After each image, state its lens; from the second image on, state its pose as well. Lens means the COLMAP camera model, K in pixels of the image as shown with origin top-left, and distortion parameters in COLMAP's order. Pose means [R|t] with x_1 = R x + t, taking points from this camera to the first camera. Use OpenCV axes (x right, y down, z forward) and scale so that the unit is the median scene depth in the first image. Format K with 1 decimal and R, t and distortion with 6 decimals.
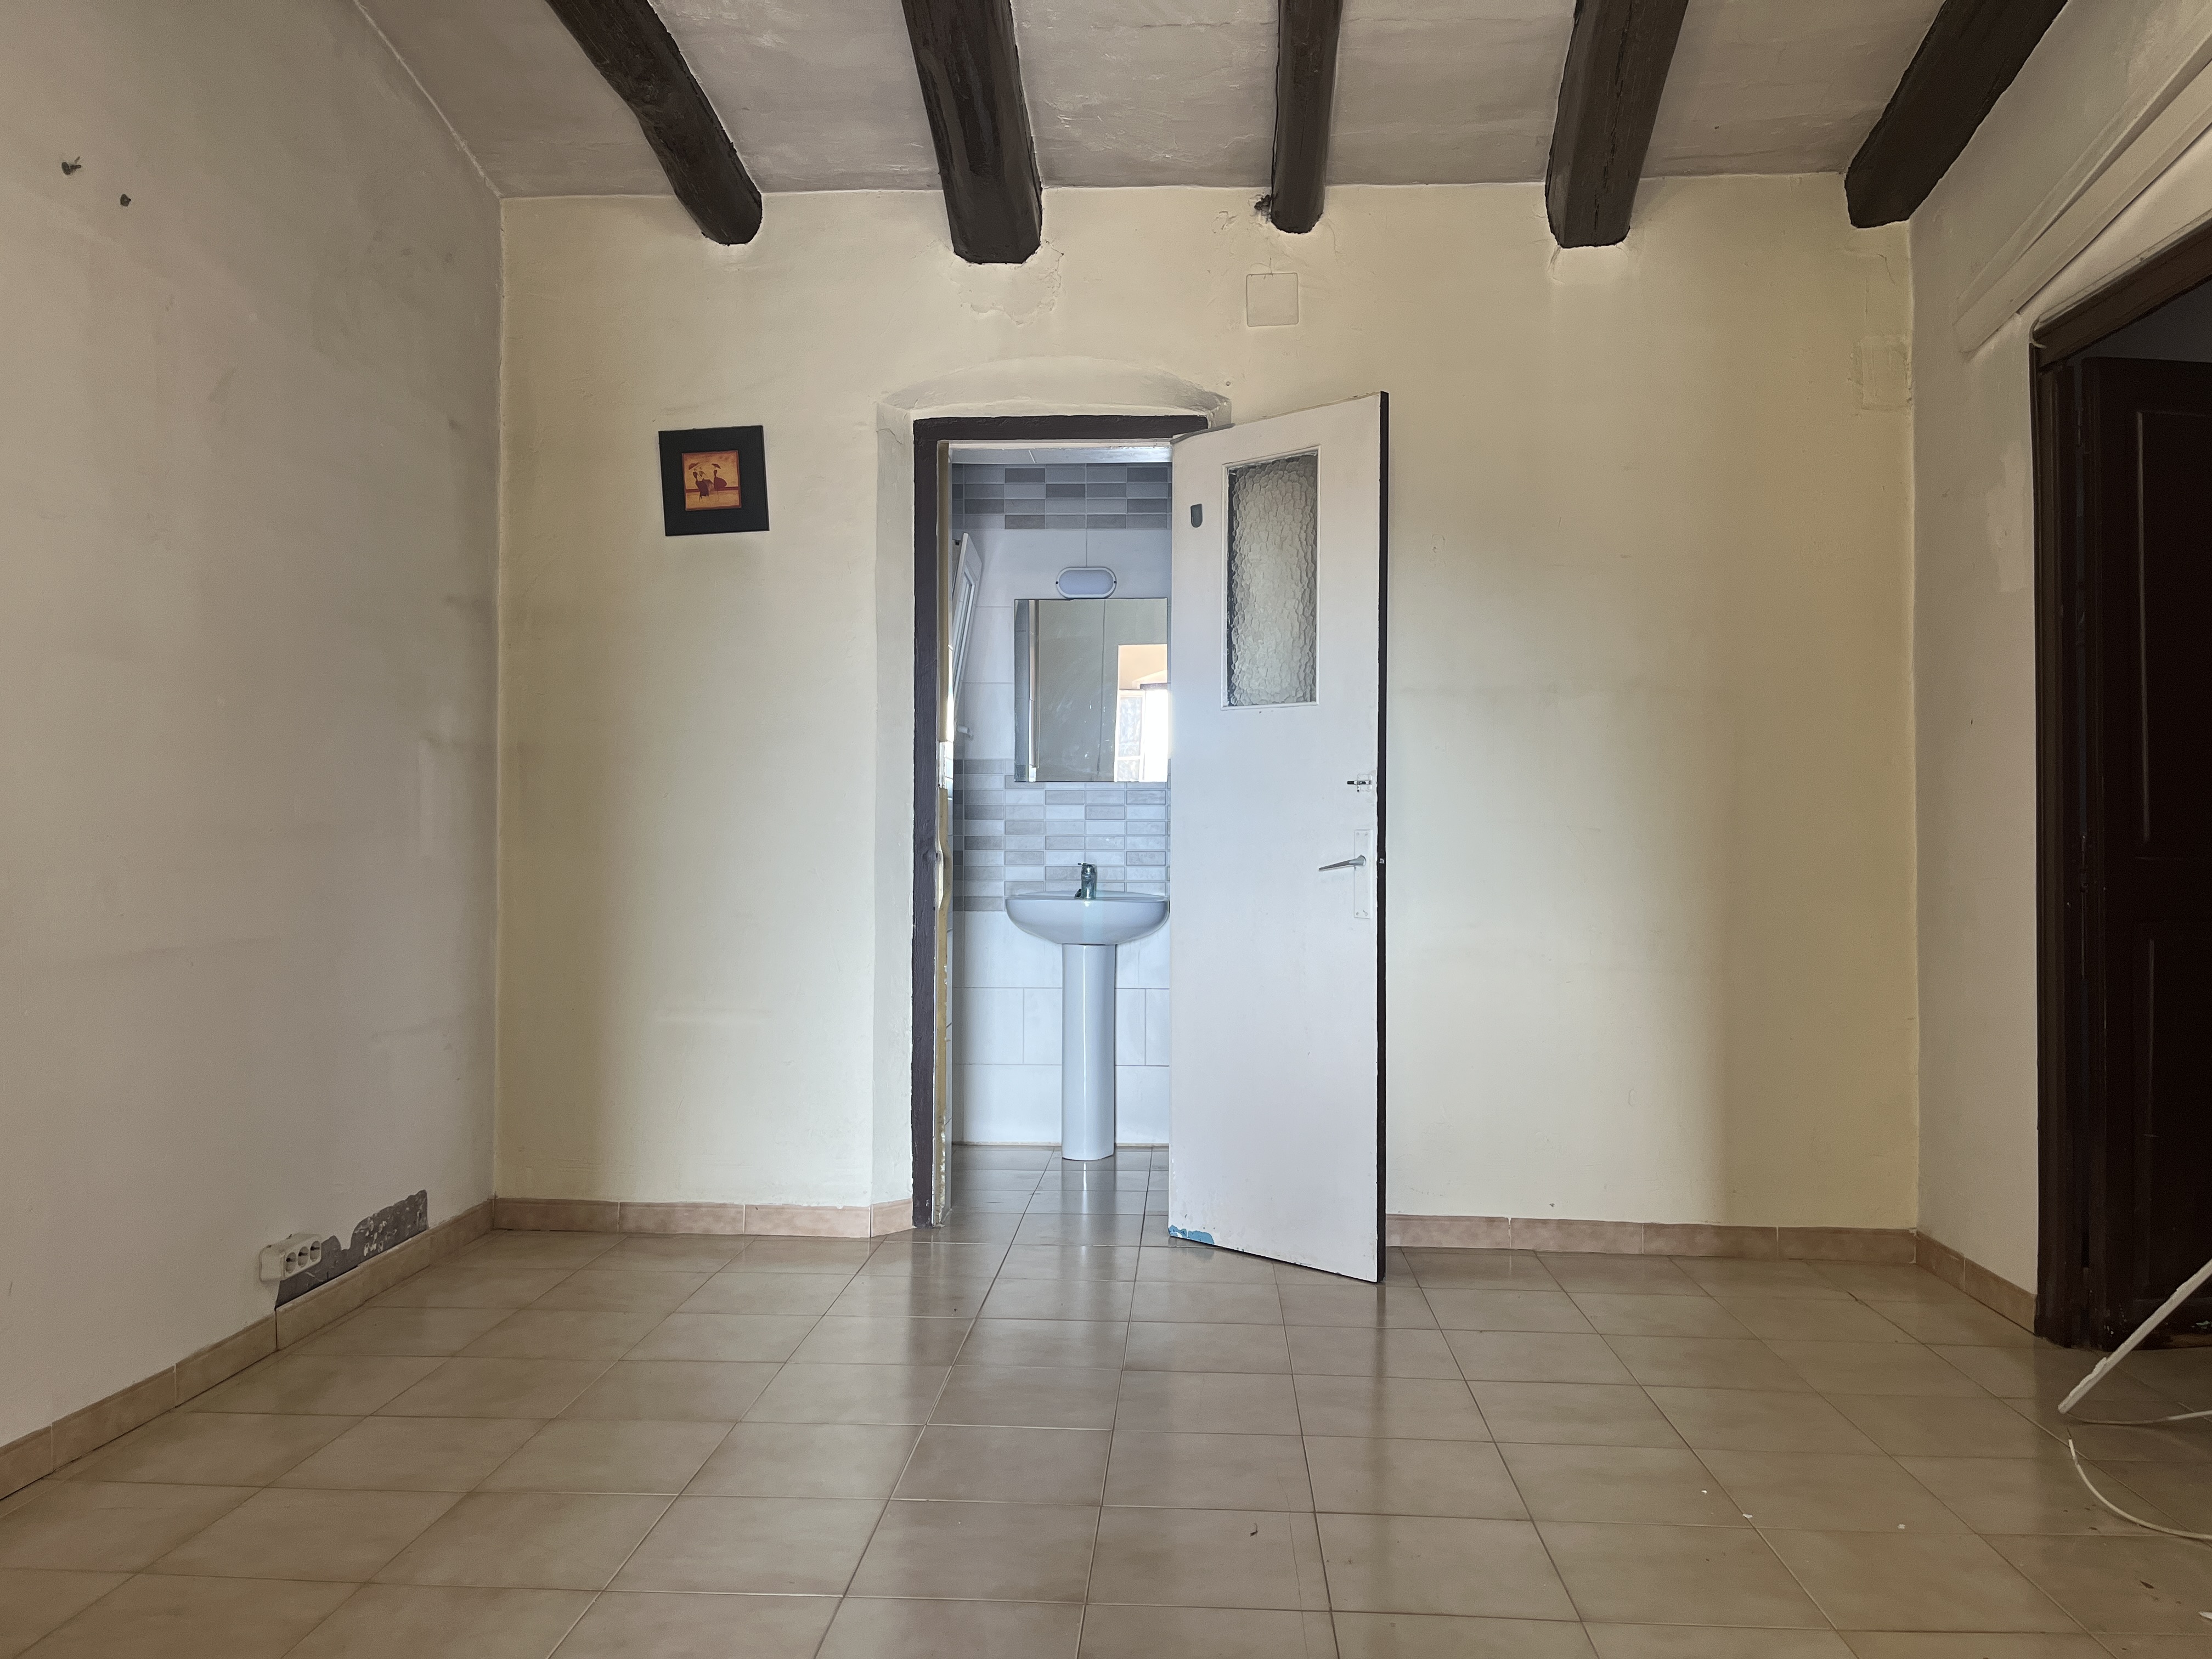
lens RADIAL K [[1678.9, 0, 1112.6], [0, 1678.9, 812.0], [0, 0, 1]] dist [0.069564, -0.078802]
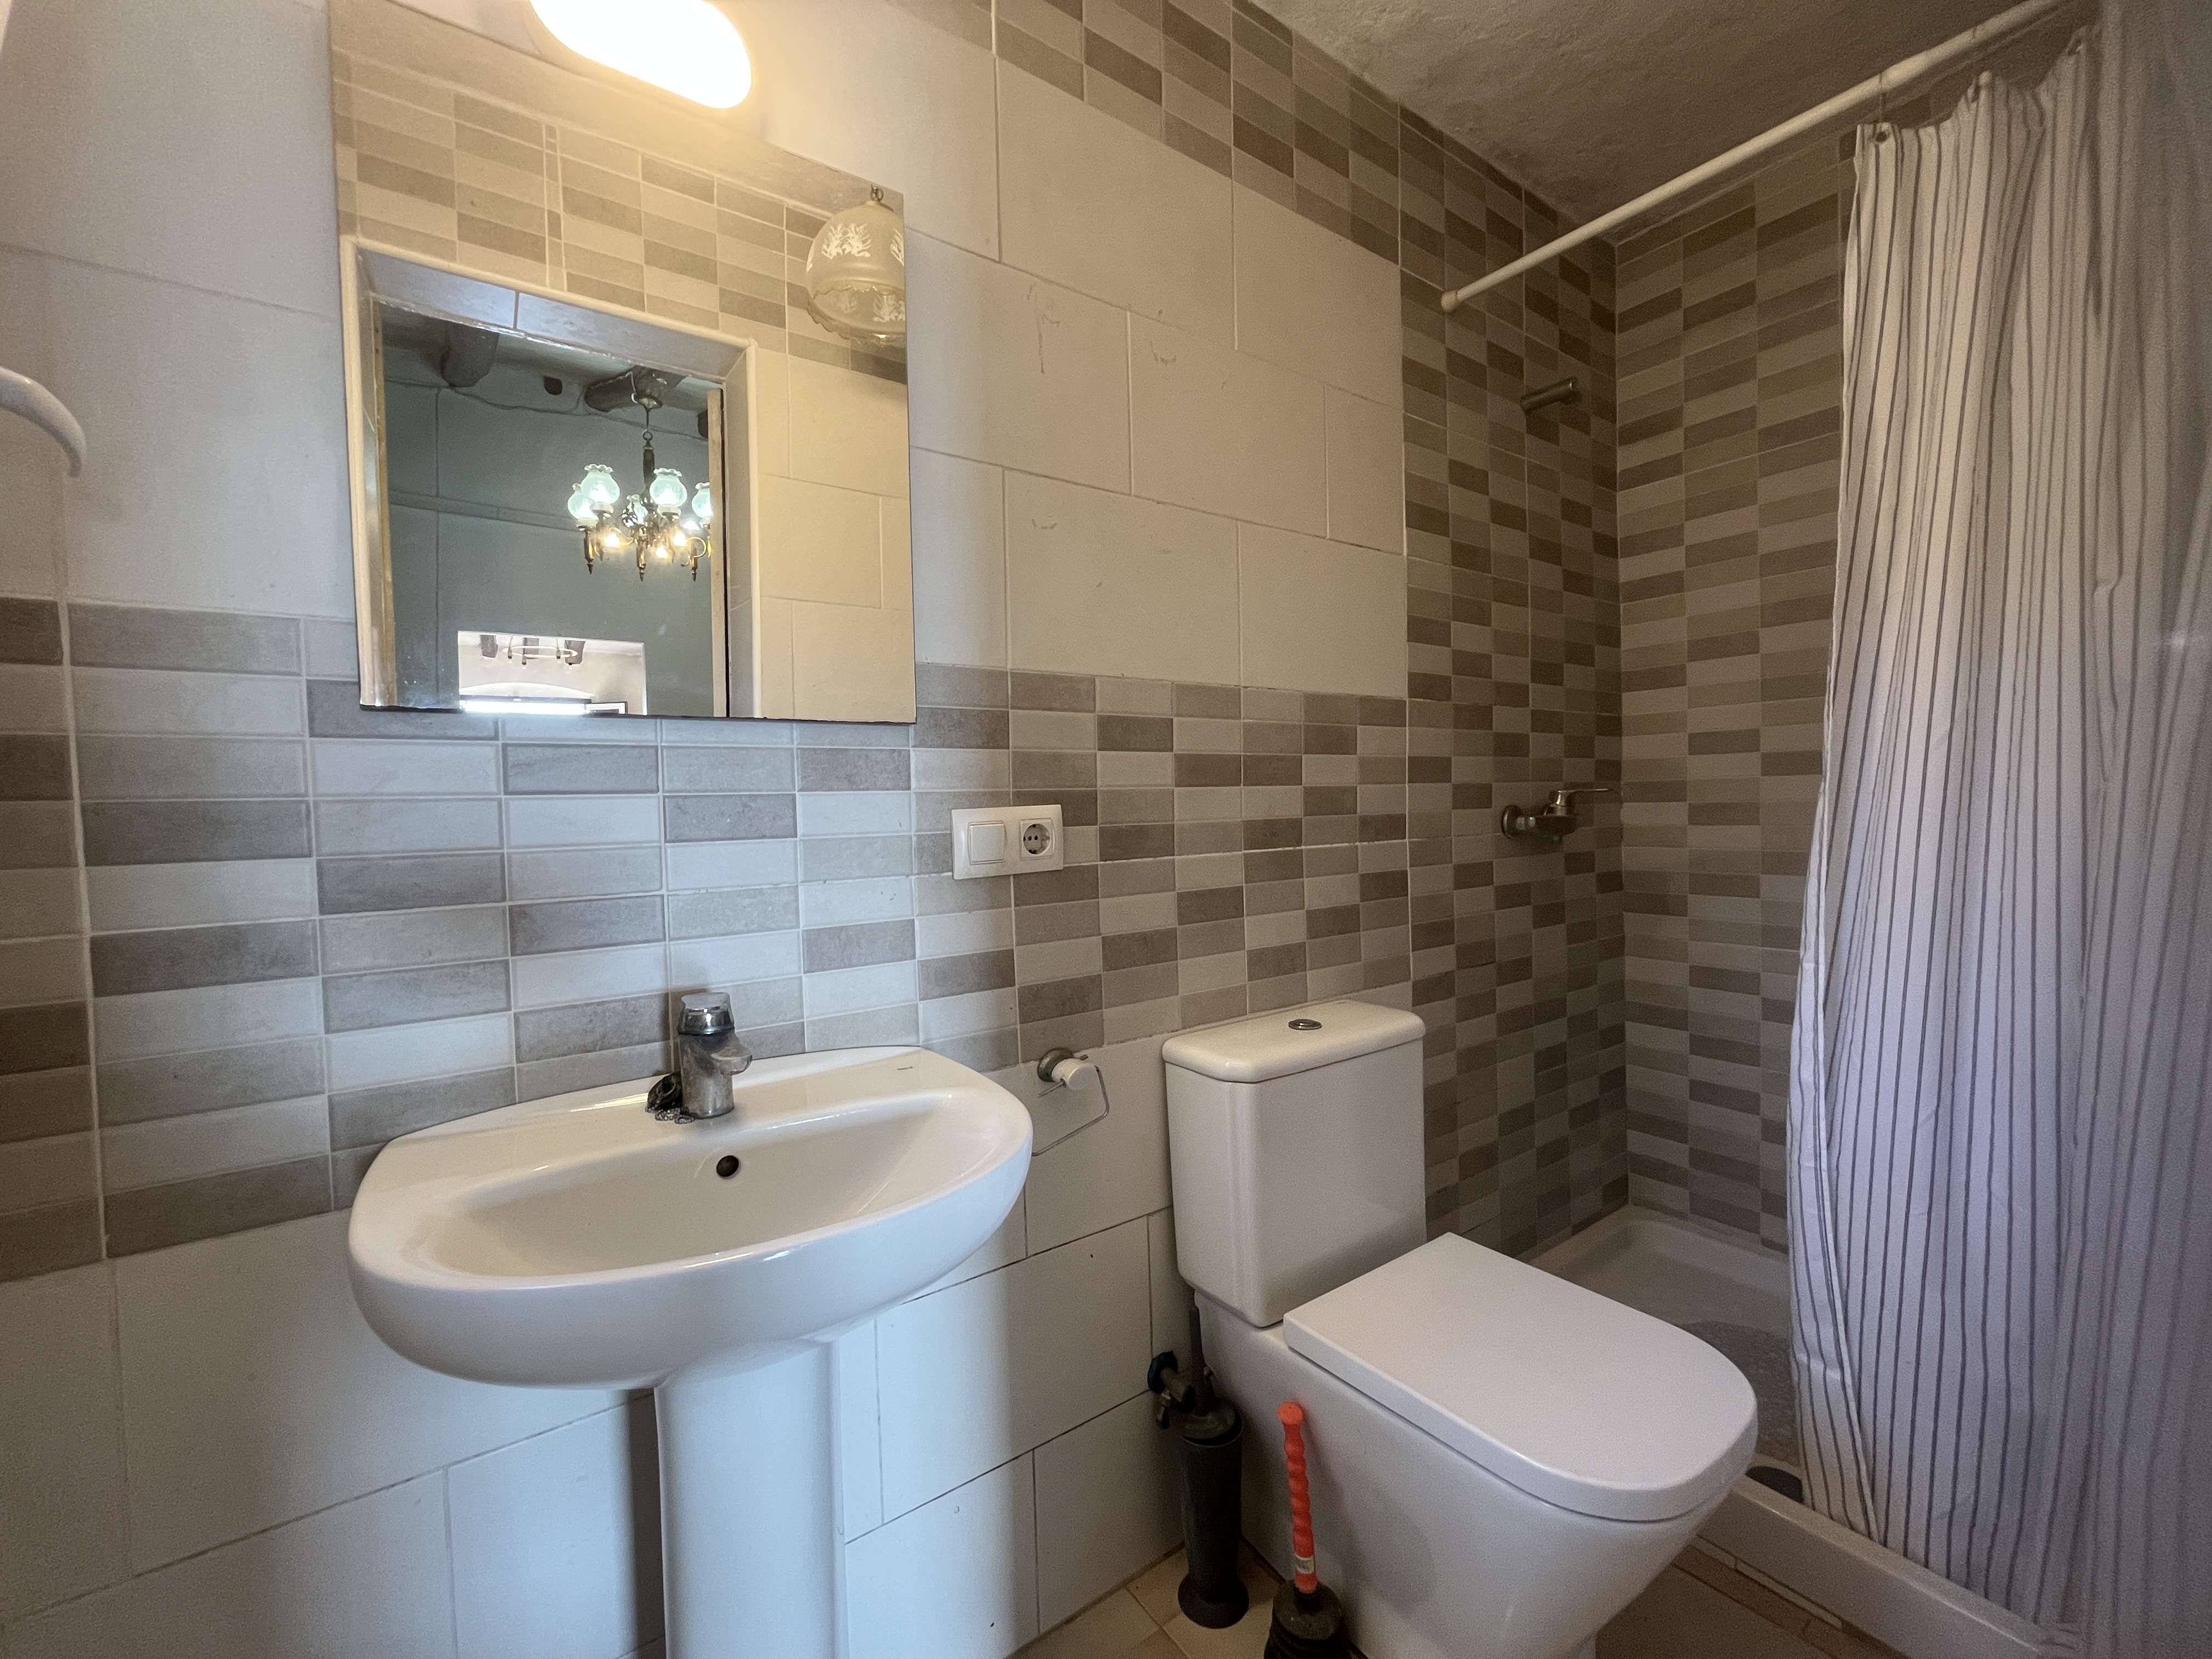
lens RADIAL K [[899.7, 0, 1108.3], [0, 899.7, 844.9], [0, 0, 1]] dist [-0.000802, -0.001016]
pose [[0.788443, -0.043227, 0.613587, -0.062084], [0.011513, 0.998390, 0.055543, -0.003562], [-0.615000, -0.036728, 0.787671, 0.954352]]
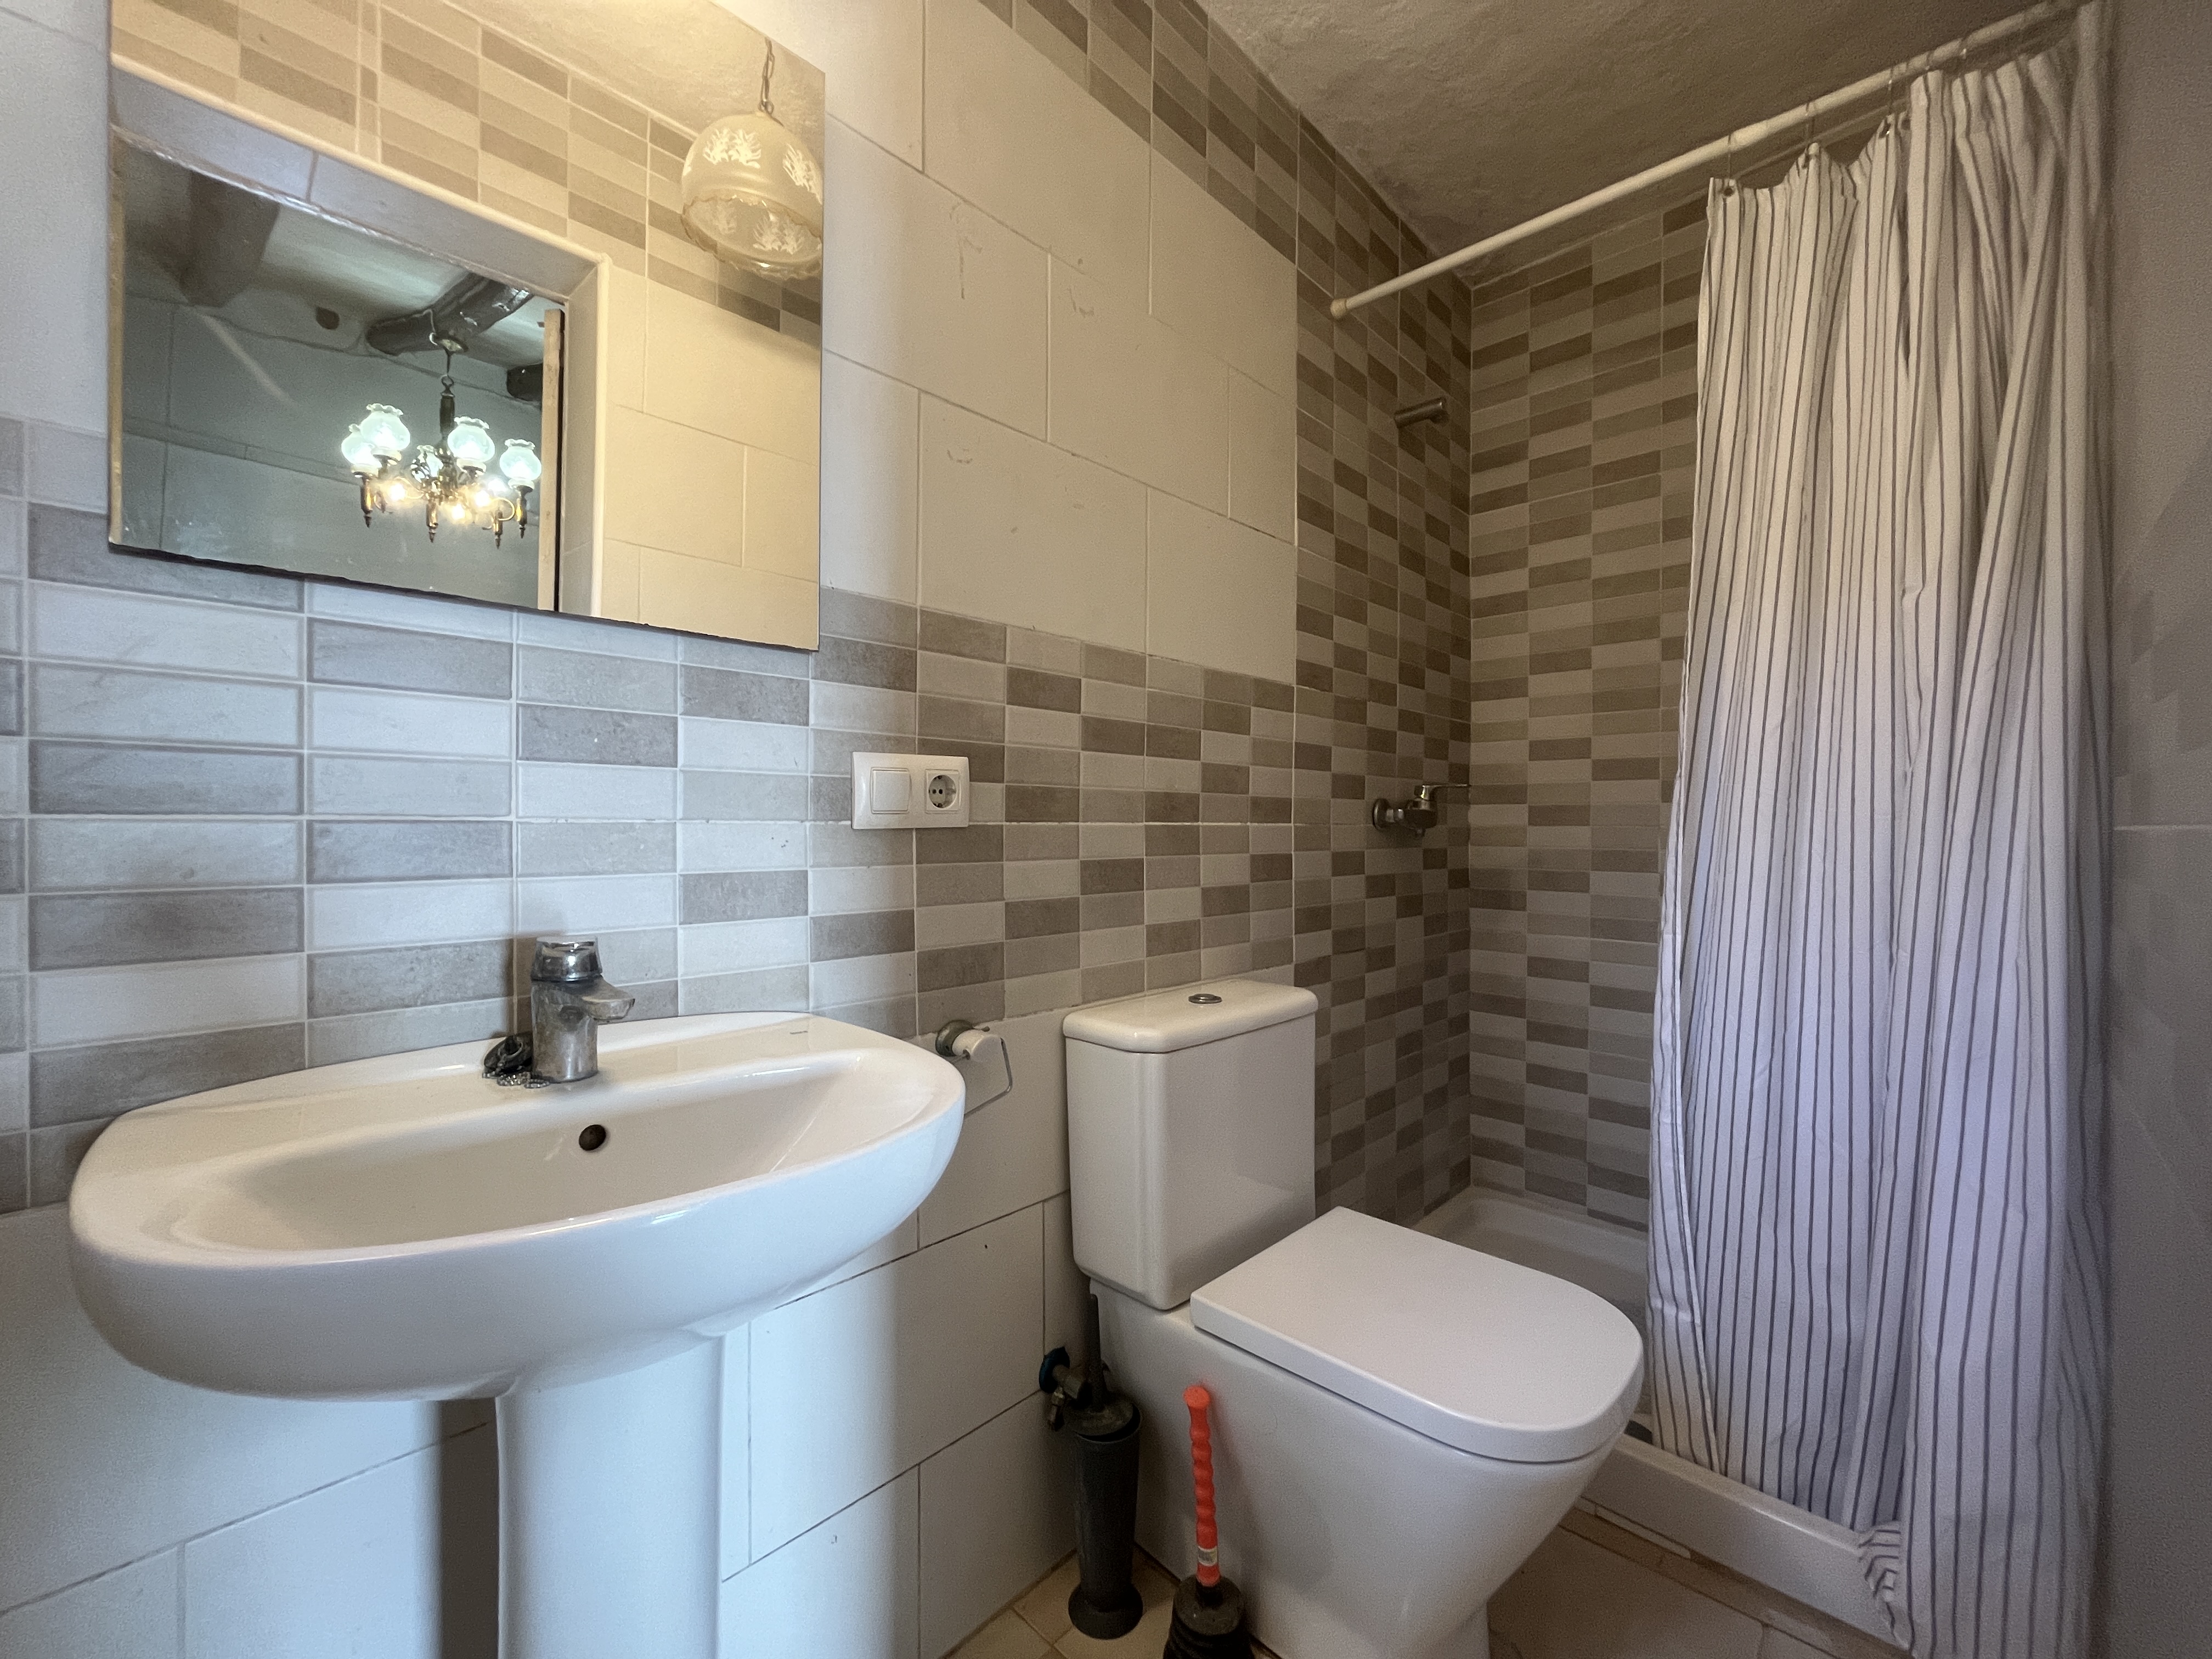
lens RADIAL K [[899.7, 0, 1111.5], [0, 899.7, 840.9], [0, 0, 1]] dist [-0.000802, -0.001016]
pose [[0.662759, -0.007641, 0.748794, -0.068919], [-0.019670, 0.999425, 0.027609, 0.013243], [-0.748574, -0.033027, 0.662228, 0.976127]]
